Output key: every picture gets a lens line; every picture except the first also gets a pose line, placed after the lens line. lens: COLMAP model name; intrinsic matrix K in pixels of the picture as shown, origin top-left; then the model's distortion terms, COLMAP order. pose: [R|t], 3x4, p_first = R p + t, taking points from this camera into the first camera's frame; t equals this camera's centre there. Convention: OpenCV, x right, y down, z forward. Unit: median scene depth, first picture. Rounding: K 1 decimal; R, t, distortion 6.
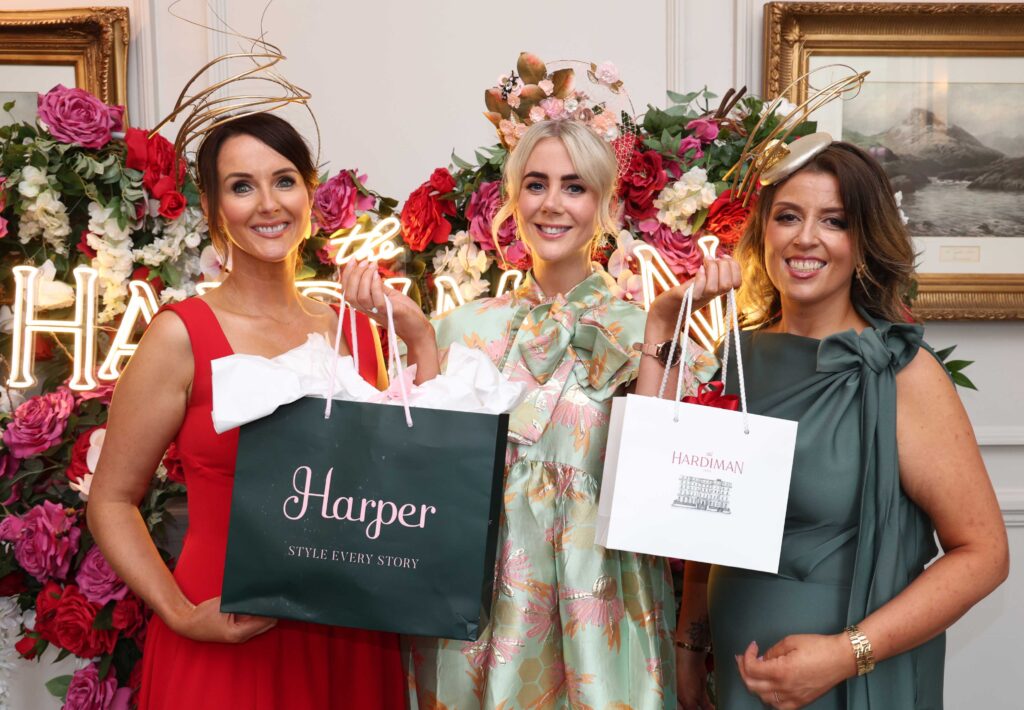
lens RADIAL K [[1073.7, 0, 539.0], [0, 1073.7, 355.4], [0, 0, 1]] dist [0.027795, 0.000000]
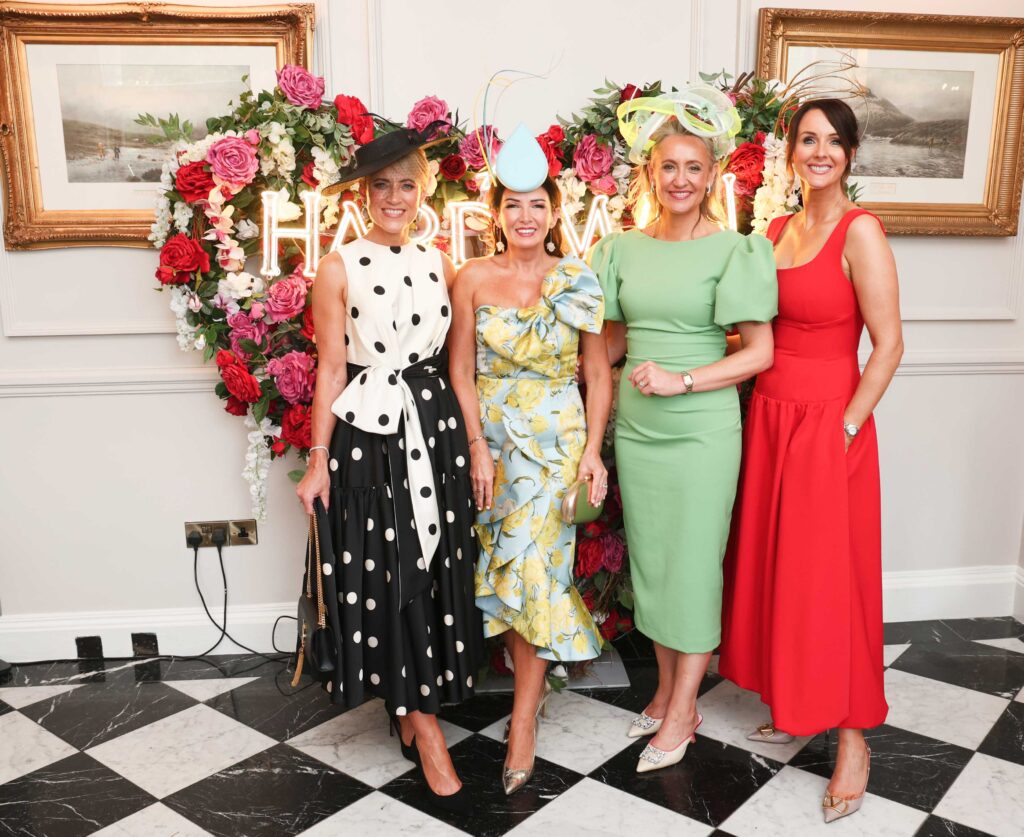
lens RADIAL K [[1028.0, 0, 527.0], [0, 1028.0, 441.3], [0, 0, 1]] dist [-0.036266, 0.000000]
pose [[0.996810, -0.012380, 0.078840, -0.240118], [0.000560, 0.988954, 0.148221, 0.046721], [-0.079804, -0.147704, 0.985807, -0.444035]]
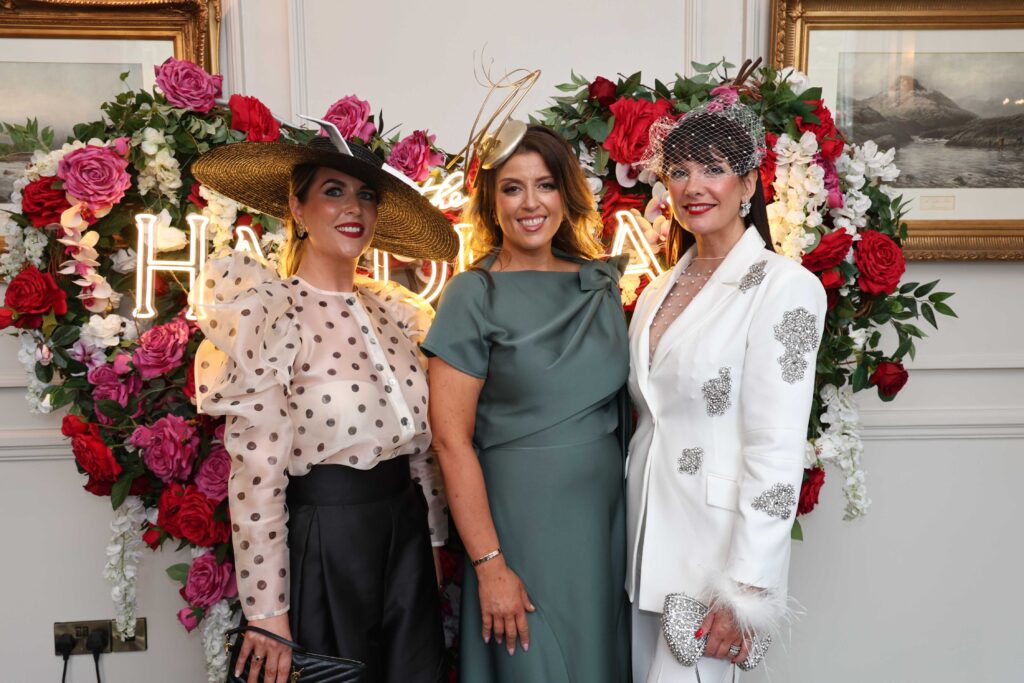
lens RADIAL K [[998.4, 0, 510.6], [0, 998.4, 340.5], [0, 0, 1]] dist [0.047963, 0.000000]
pose [[0.999939, -0.004172, 0.010188, -0.092501], [0.003865, 0.999544, 0.029957, 0.022605], [-0.010308, -0.029916, 0.999499, -0.093043]]
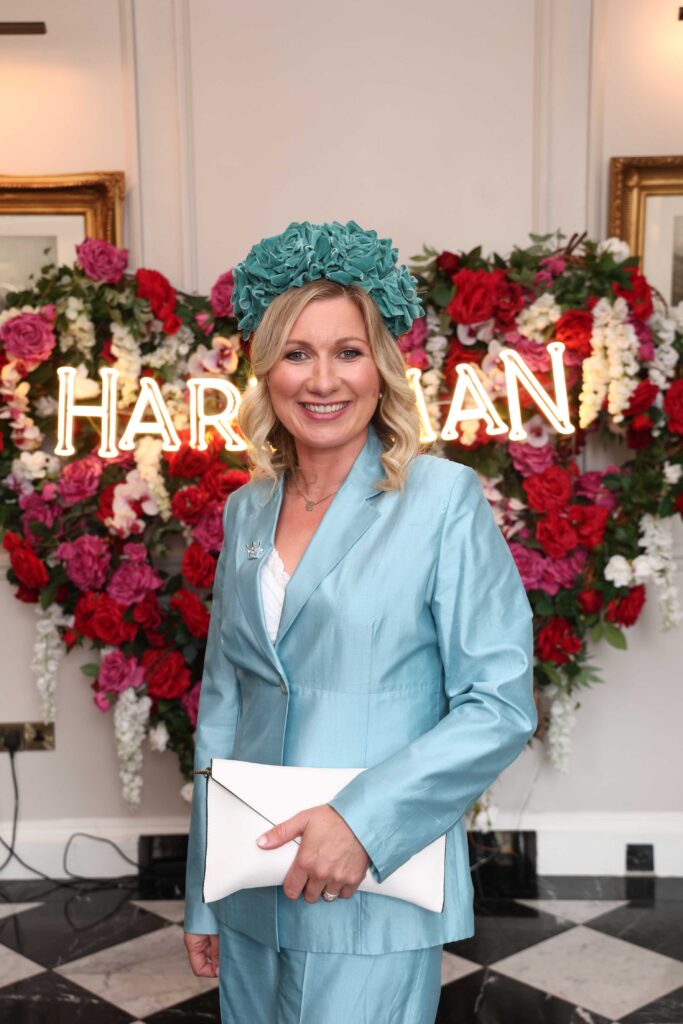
lens RADIAL K [[1416.5, 0, 351.2], [0, 1416.5, 501.5], [0, 0, 1]] dist [0.156978, 0.000000]
pose [[0.998134, -0.000267, -0.061065, 0.006732], [0.001944, 0.999622, 0.027412, 0.040126], [0.061035, -0.027479, 0.997757, -0.830480]]
